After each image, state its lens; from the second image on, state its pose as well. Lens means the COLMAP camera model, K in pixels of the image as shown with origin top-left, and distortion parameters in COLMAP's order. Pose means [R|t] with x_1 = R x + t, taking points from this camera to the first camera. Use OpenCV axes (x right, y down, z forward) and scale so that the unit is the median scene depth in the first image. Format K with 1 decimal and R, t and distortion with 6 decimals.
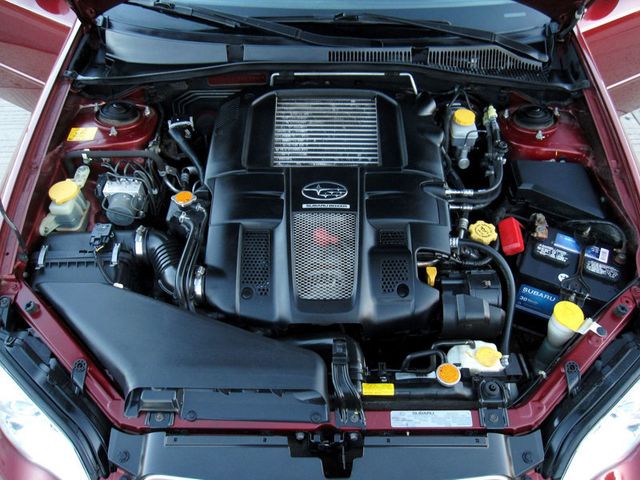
lens RADIAL K [[546.1, 0, 331.3], [0, 546.1, 240.9], [0, 0, 1]] dist [-0.053375, 0.013492]
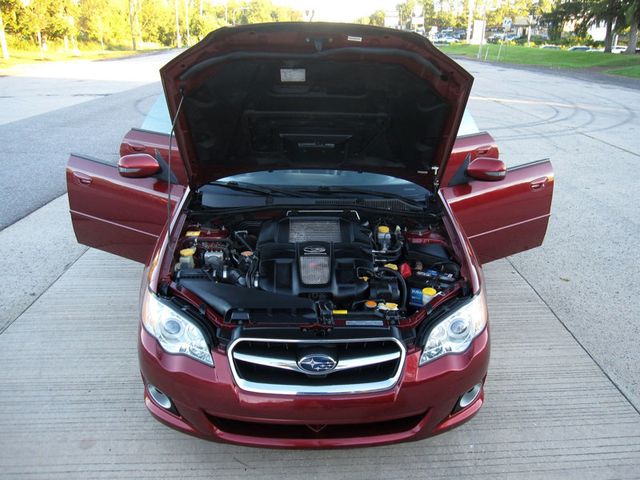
lens RADIAL K [[546.1, 0, 331.3], [0, 546.1, 240.9], [0, 0, 1]] dist [-0.053375, 0.013492]
pose [[0.999405, -0.005532, 0.034057, -0.018283], [0.019845, 0.899616, -0.436230, 0.772244], [-0.028225, 0.436647, 0.899190, -0.882945]]
